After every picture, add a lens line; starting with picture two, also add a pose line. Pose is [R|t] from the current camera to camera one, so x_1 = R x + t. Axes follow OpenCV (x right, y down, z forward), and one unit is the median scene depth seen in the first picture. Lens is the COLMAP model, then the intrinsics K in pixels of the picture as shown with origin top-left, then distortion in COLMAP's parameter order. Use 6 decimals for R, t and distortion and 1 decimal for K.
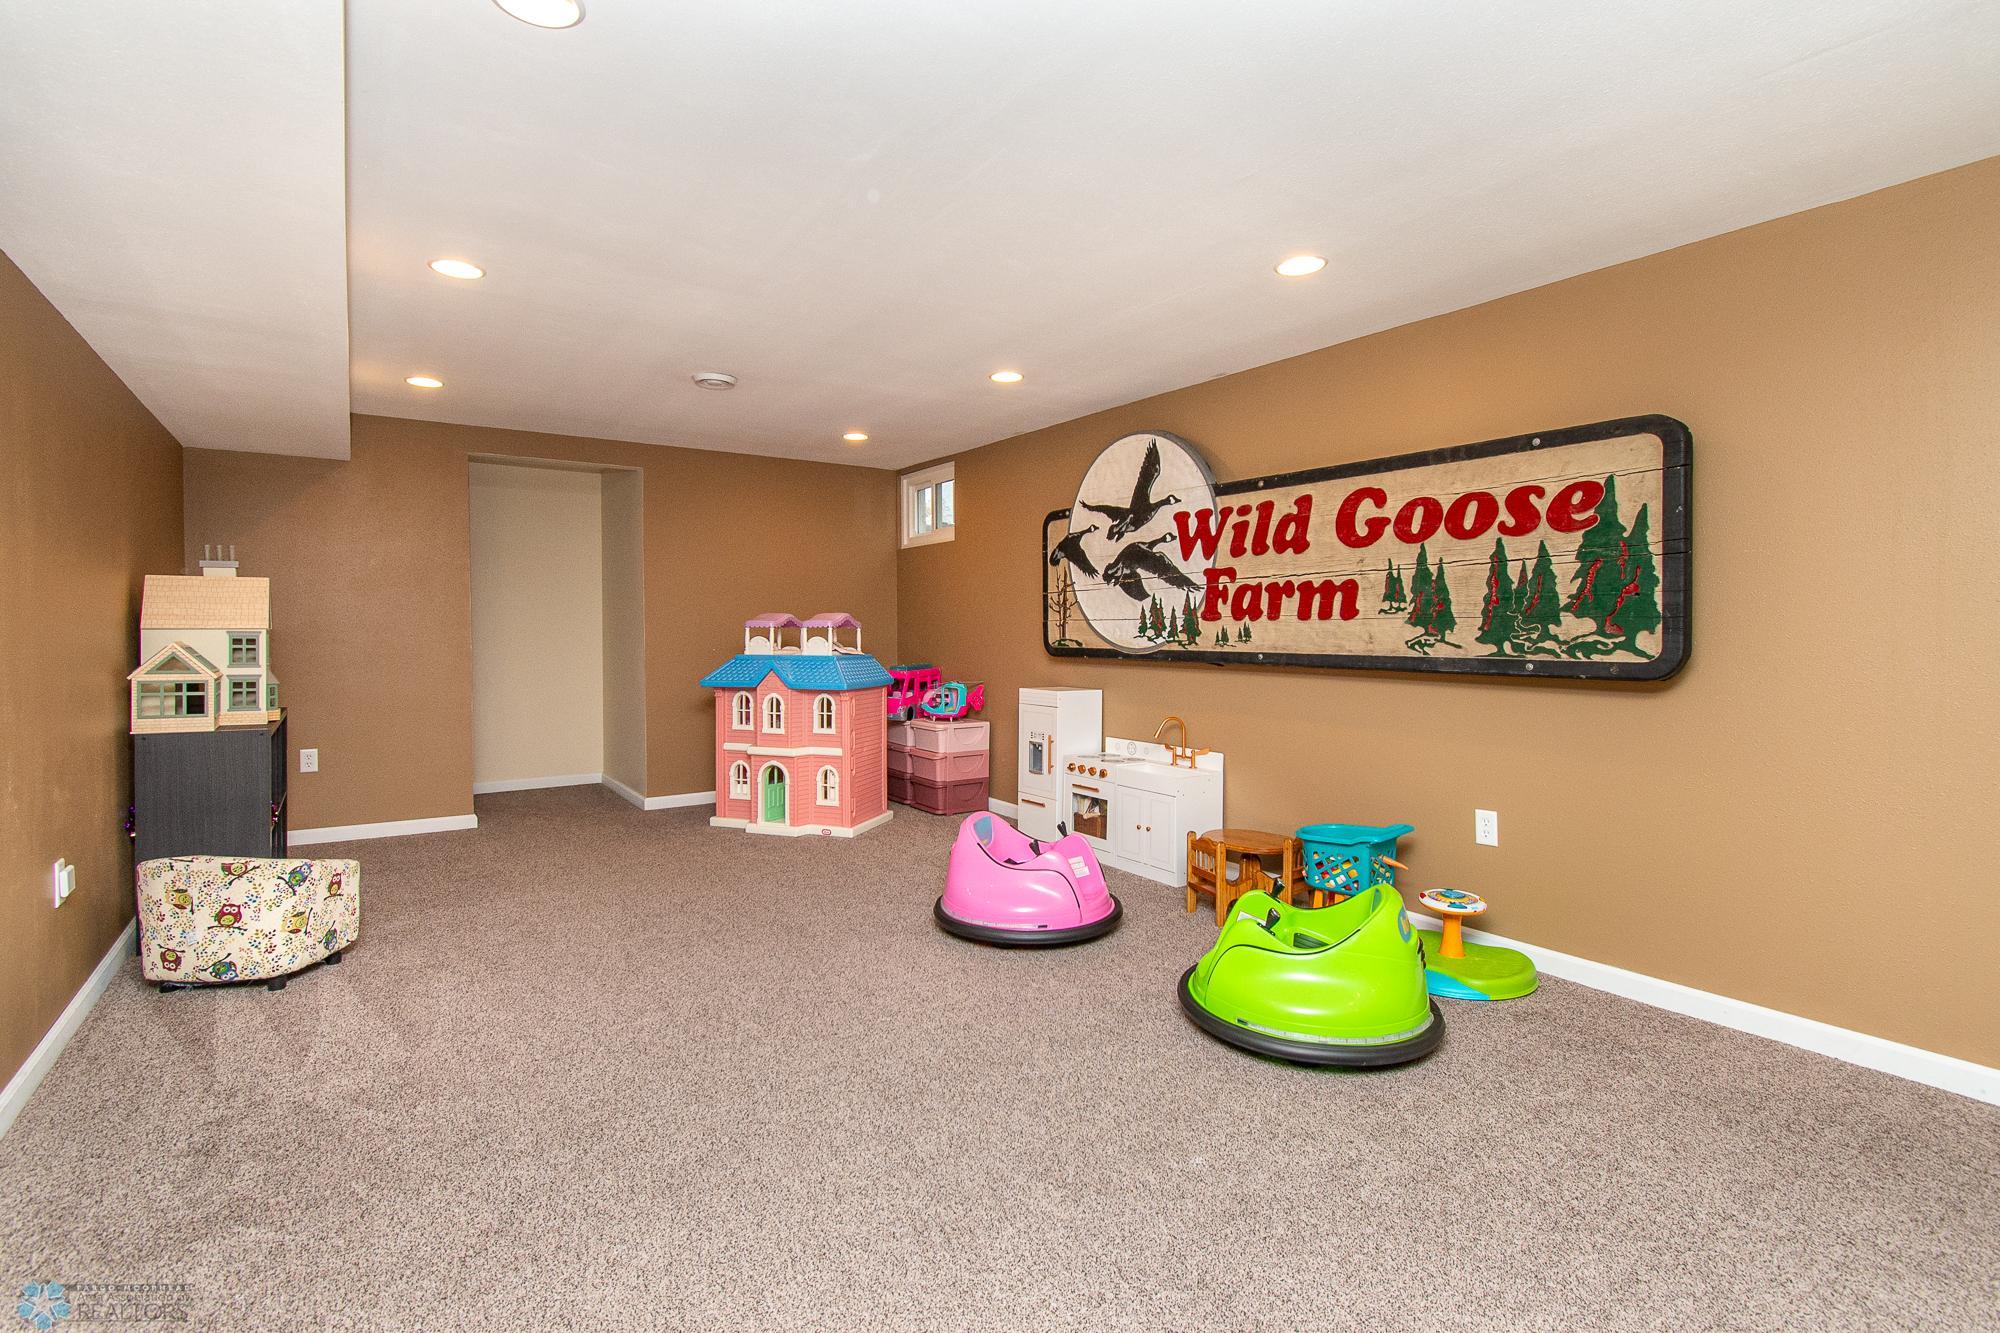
lens RADIAL K [[941.0, 0, 970.4], [0, 941.0, 646.8], [0, 0, 1]] dist [0.016076, -0.000934]
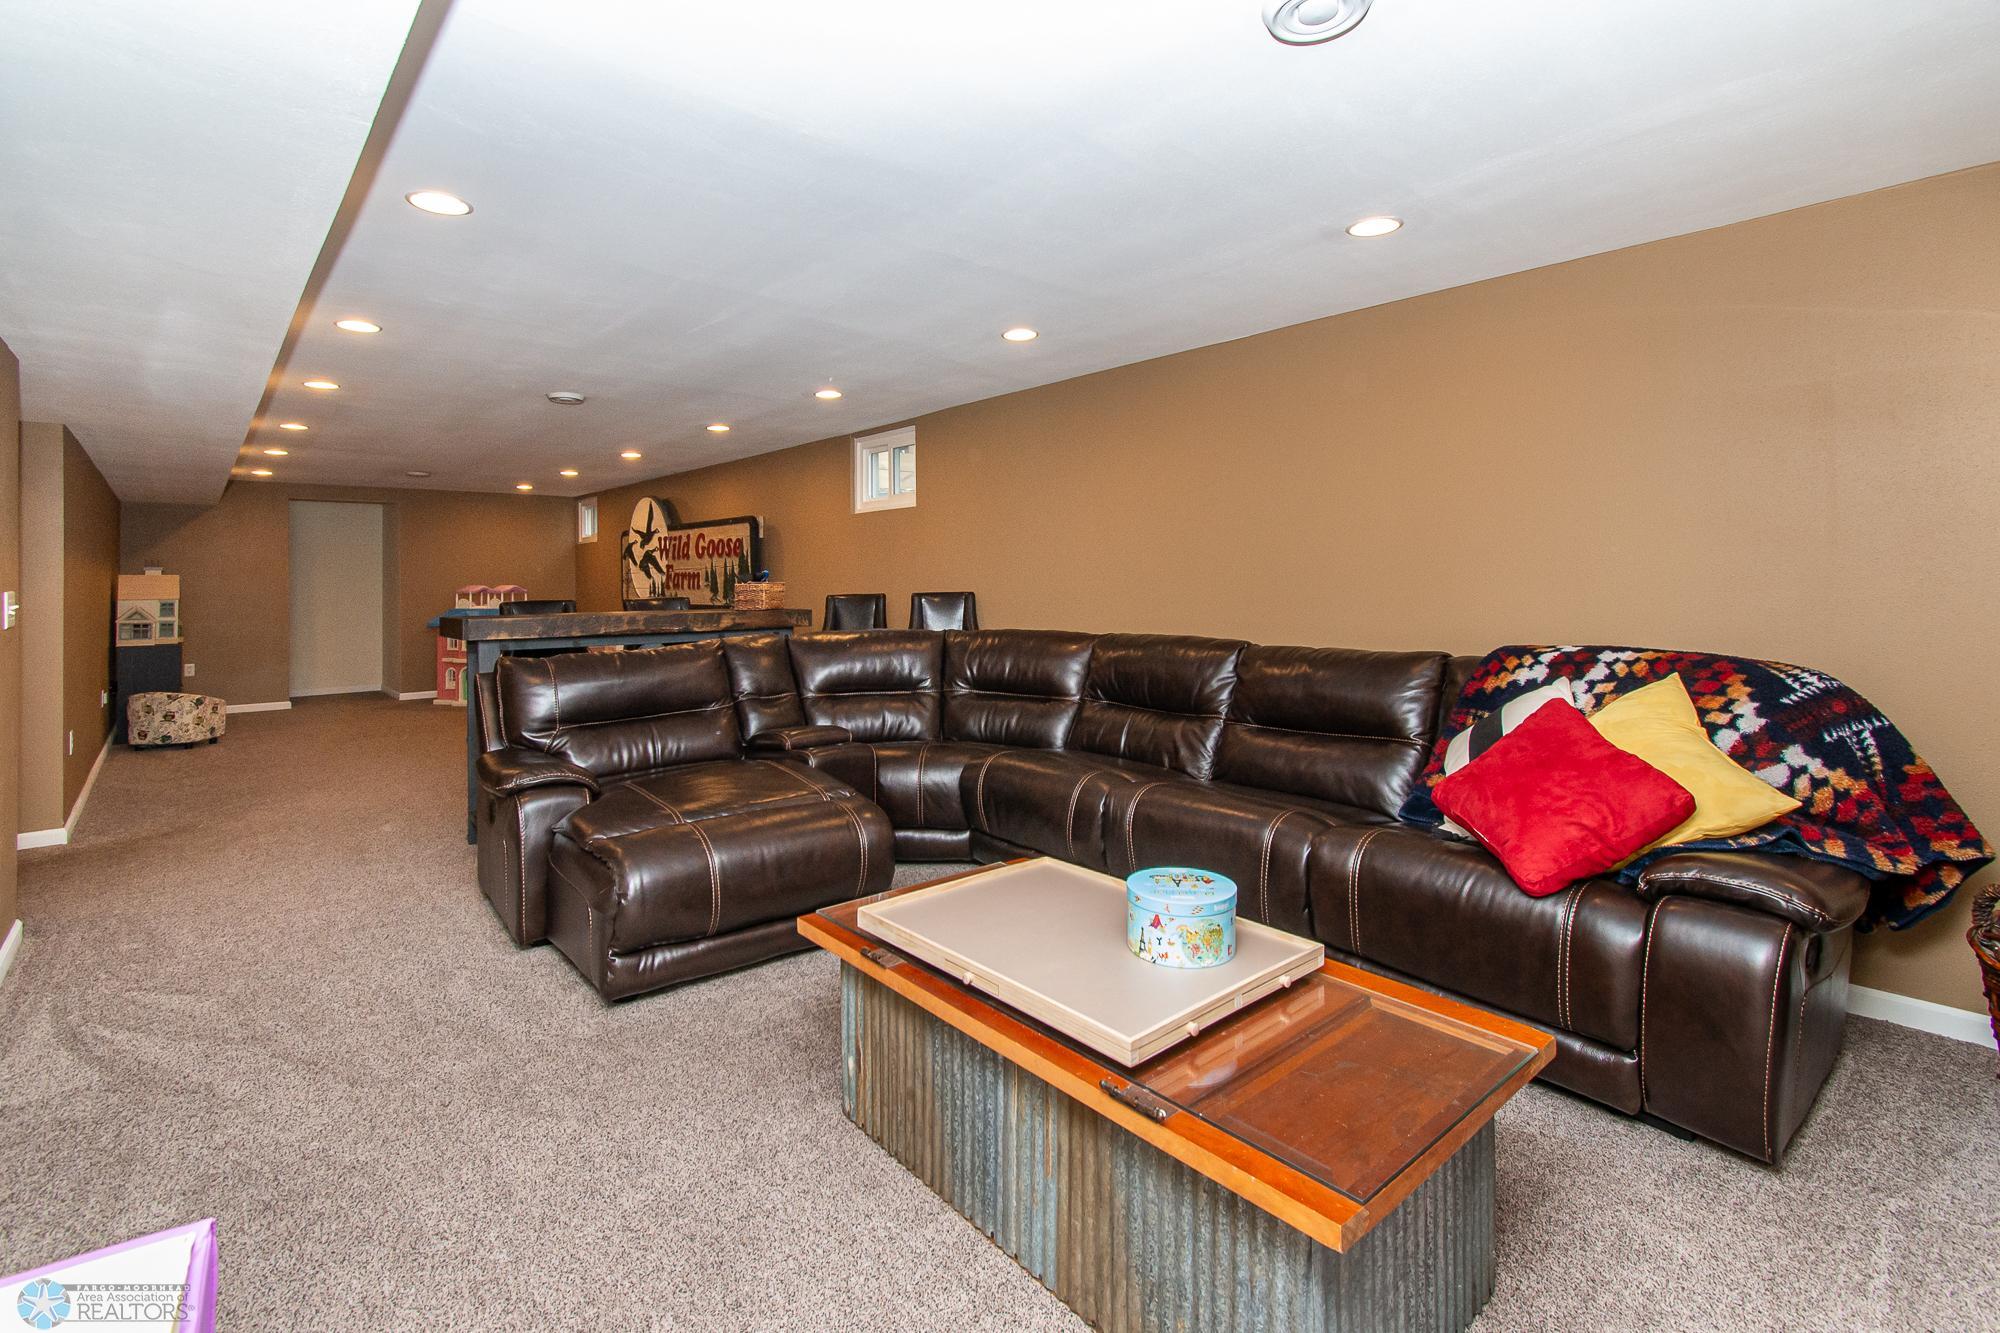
lens RADIAL K [[941.0, 0, 985.2], [0, 941.0, 567.7], [0, 0, 1]] dist [0.016076, -0.000934]
pose [[0.992336, -0.007079, 0.123365, 0.778970], [0.011408, 0.999342, -0.034424, 0.004964], [-0.123041, 0.035568, 0.991764, -1.318252]]
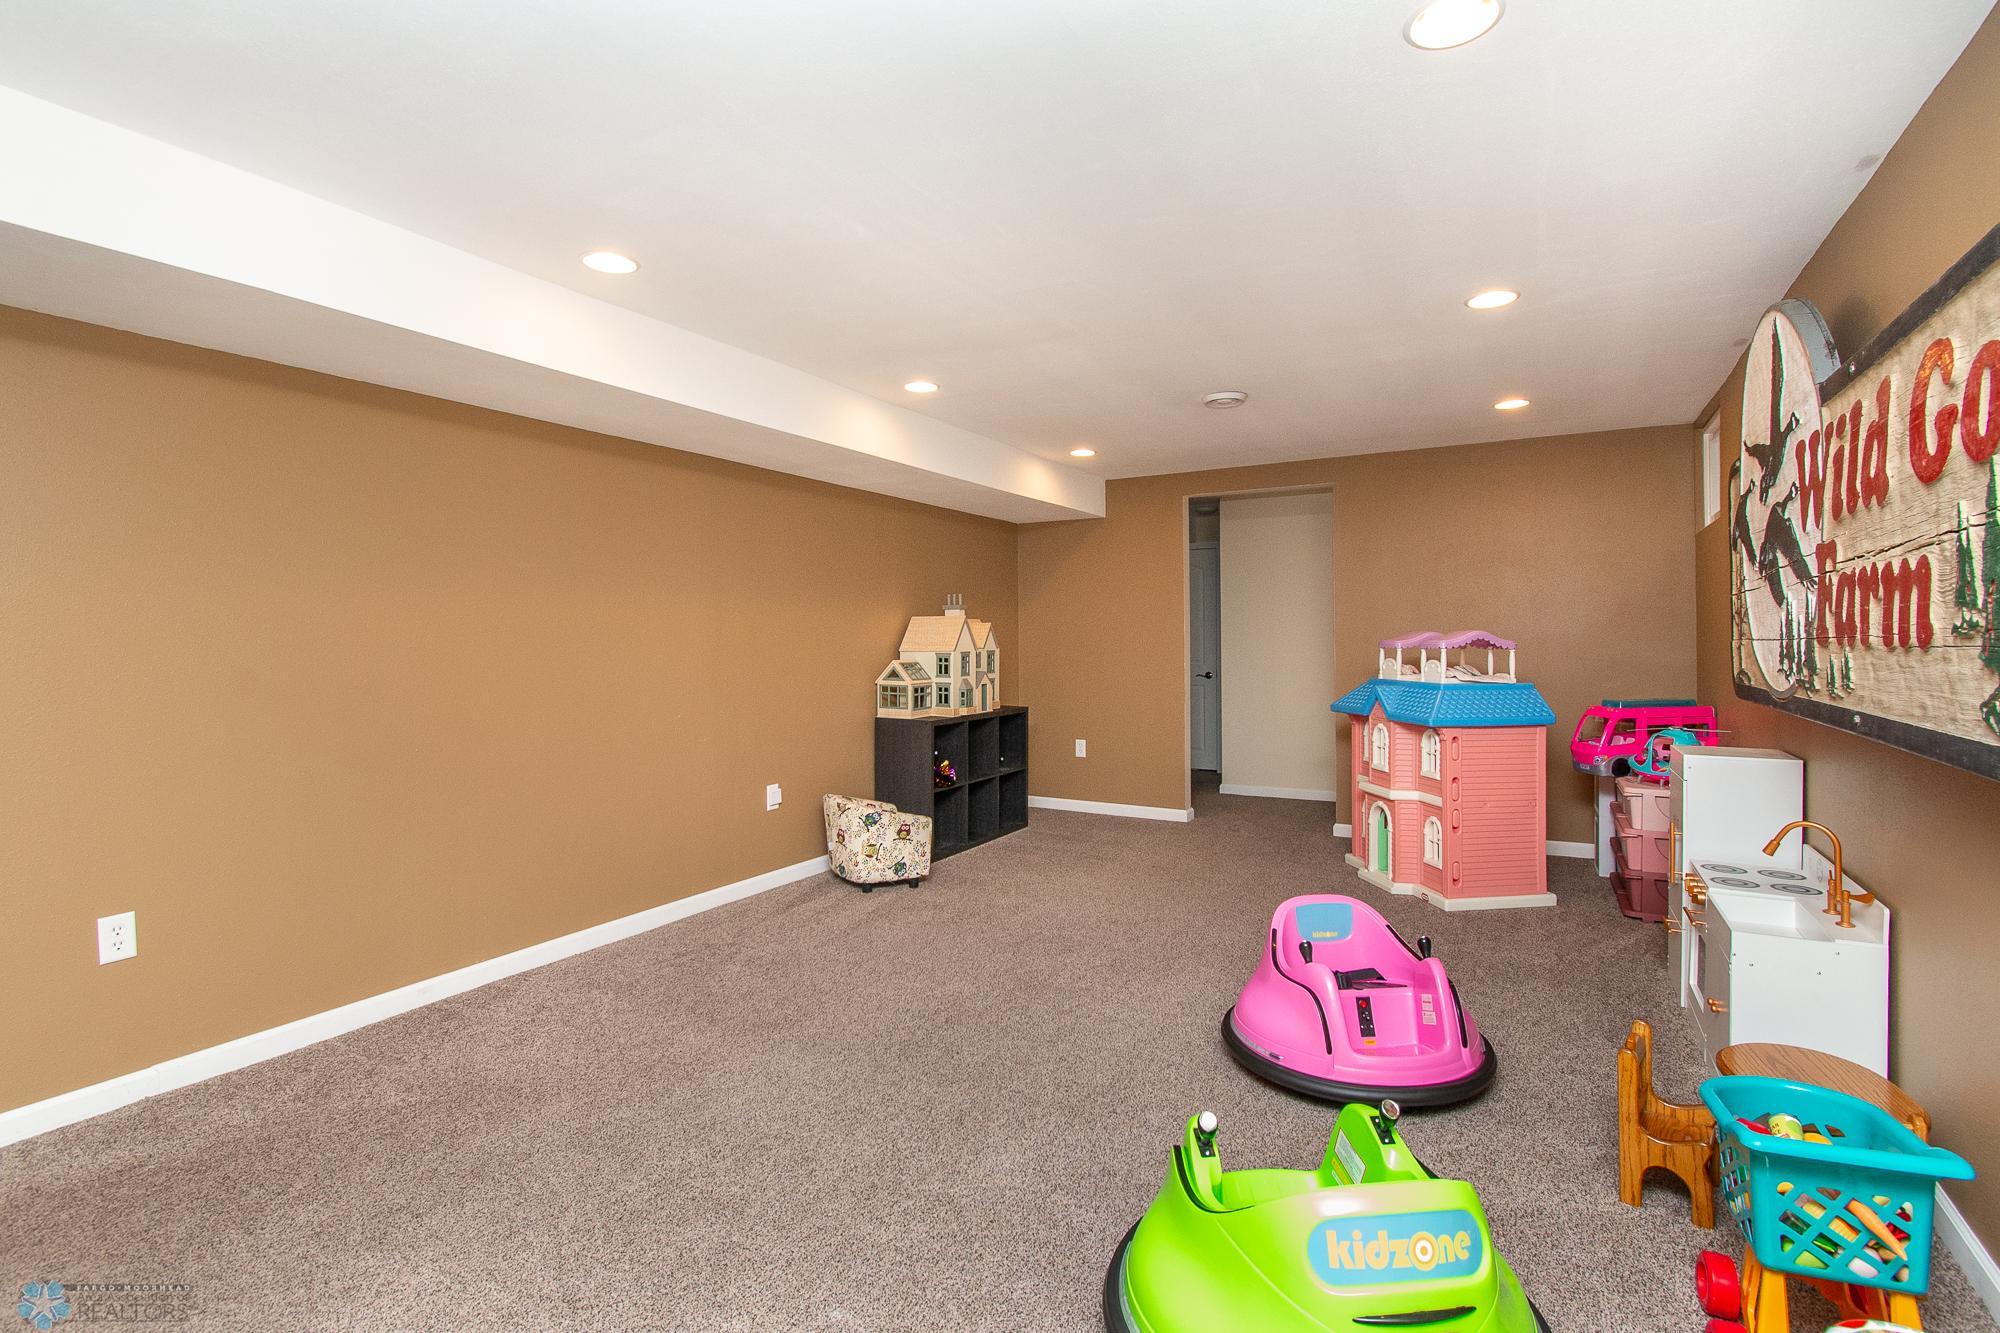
lens RADIAL K [[941.0, 0, 1027.7], [0, 941.0, 637.5], [0, 0, 1]] dist [0.016076, -0.000934]
pose [[0.466851, -0.004813, -0.884323, 0.569754], [-0.009505, 0.999900, -0.010459, -0.025249], [0.884285, 0.013288, 0.466758, 0.413027]]
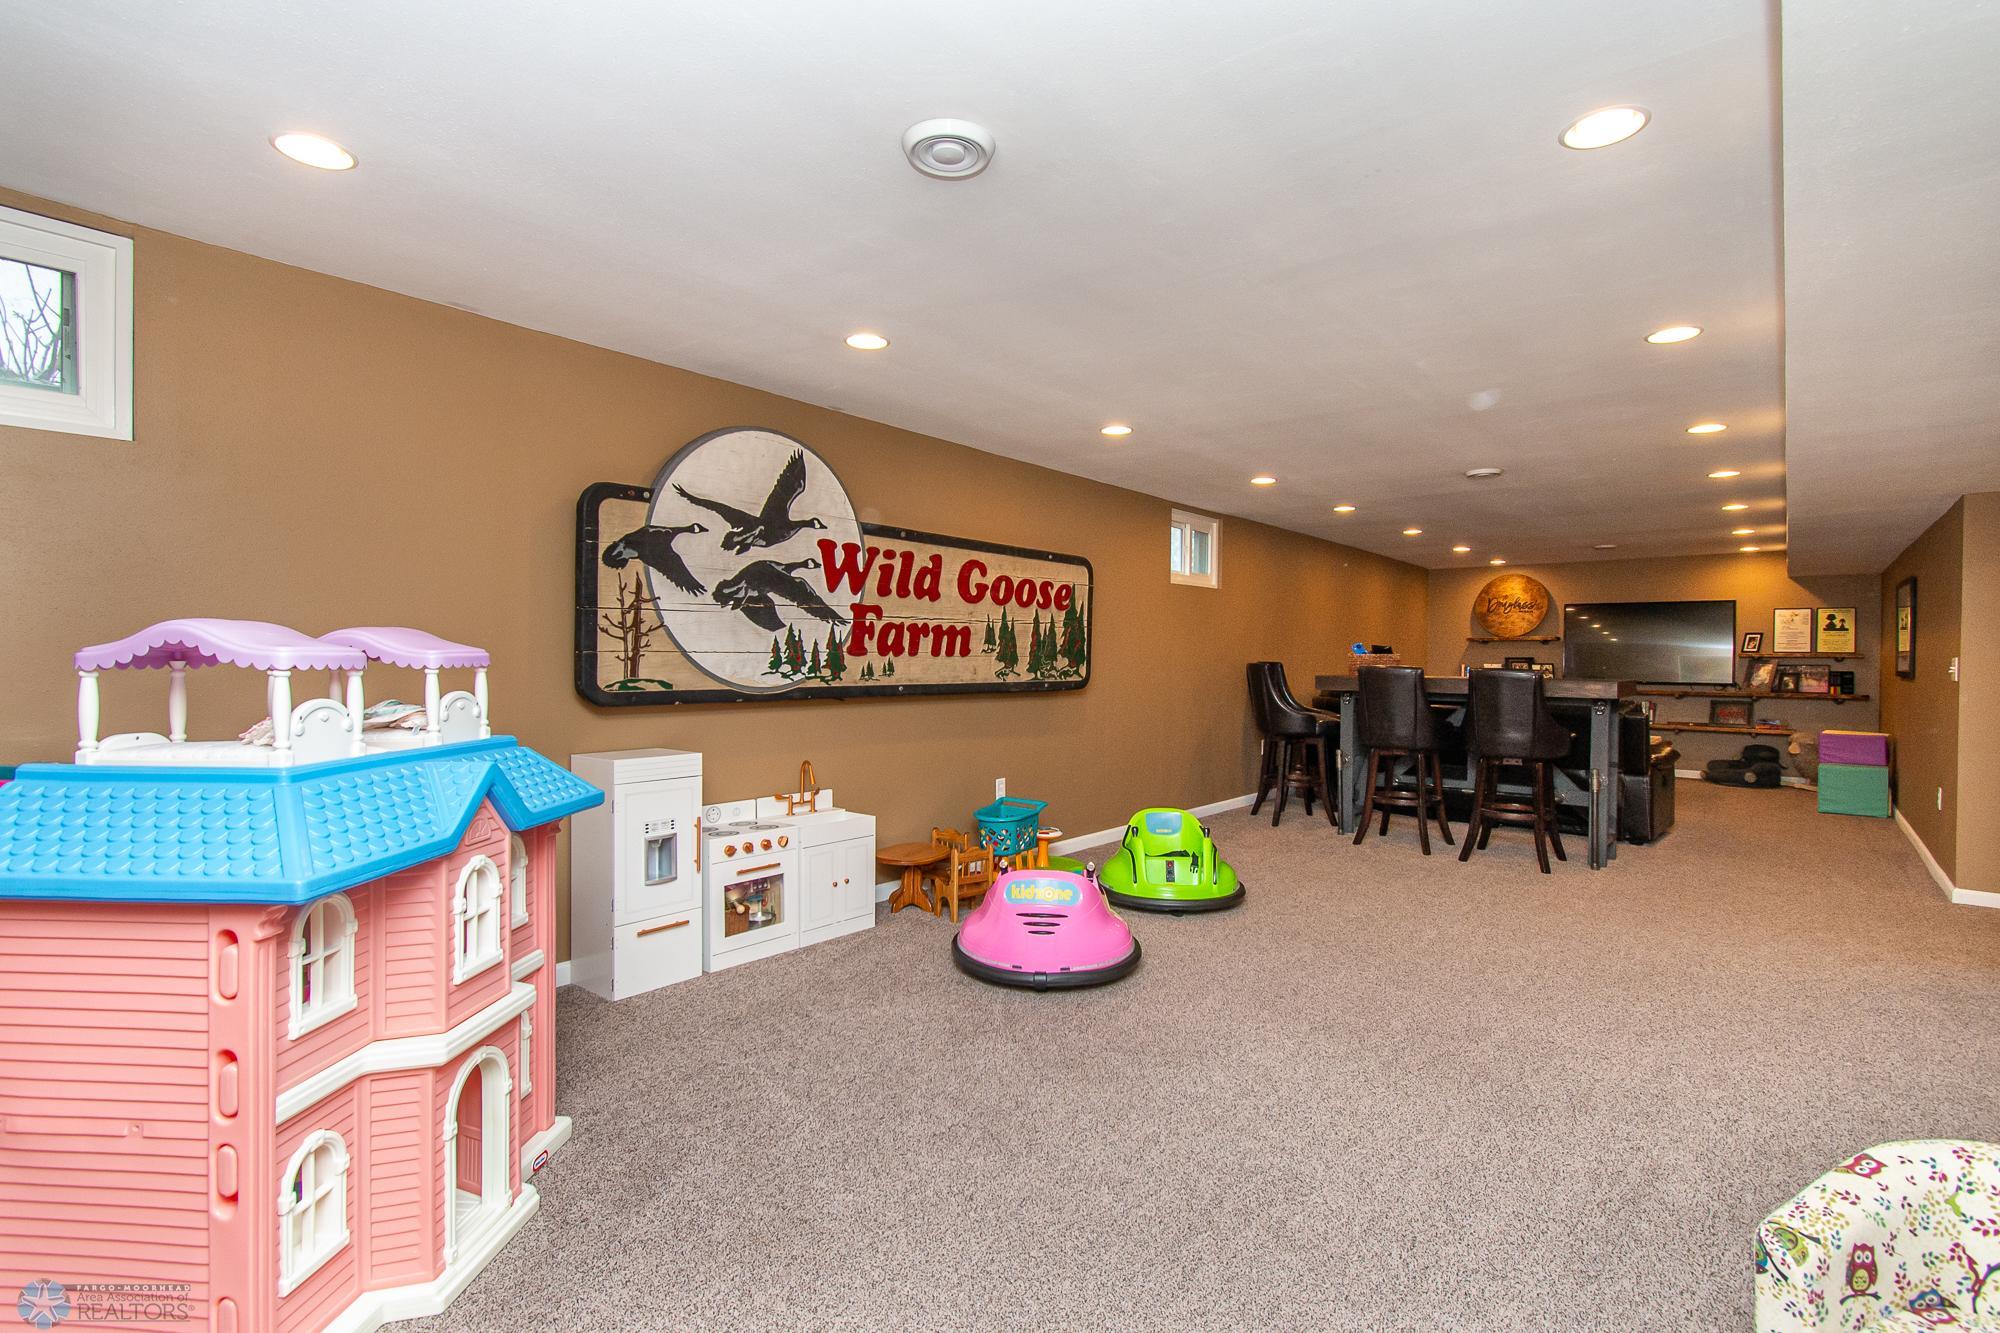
lens RADIAL K [[941.0, 0, 1041.8], [0, 941.0, 654.6], [0, 0, 1]] dist [0.016076, -0.000934]
pose [[-0.310177, -0.004427, 0.950669, -0.846496], [0.006562, 0.999955, 0.006798, -0.038248], [-0.950656, 0.008347, -0.310134, 1.248826]]
